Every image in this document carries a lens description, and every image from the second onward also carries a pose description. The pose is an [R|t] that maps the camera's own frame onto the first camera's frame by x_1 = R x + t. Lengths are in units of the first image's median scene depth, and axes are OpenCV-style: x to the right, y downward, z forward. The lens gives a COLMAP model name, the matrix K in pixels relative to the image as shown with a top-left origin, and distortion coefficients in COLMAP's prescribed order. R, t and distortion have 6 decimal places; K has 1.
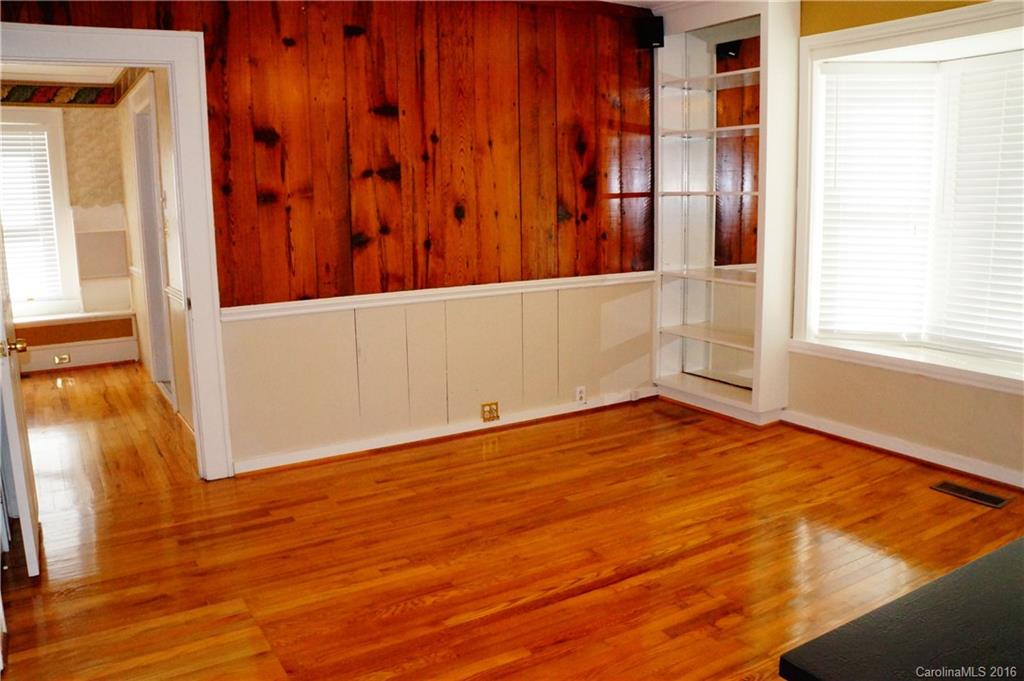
lens RADIAL K [[819.0, 0, 519.8], [0, 819.0, 341.1], [0, 0, 1]] dist [-0.148778, 0.085705]
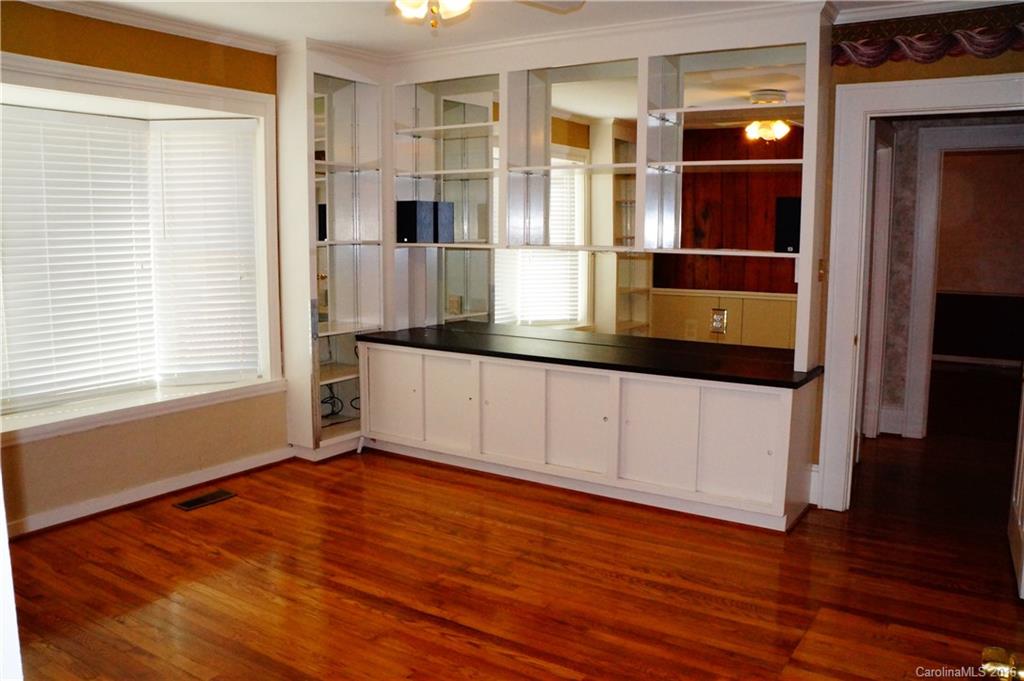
lens RADIAL K [[819.0, 0, 511.7], [0, 819.0, 340.3], [0, 0, 1]] dist [-0.148778, 0.085705]
pose [[-0.410700, -0.104178, 0.905800, -0.681007], [0.172382, 0.966662, 0.189338, -0.185011], [-0.895327, 0.233905, -0.379049, 1.031275]]
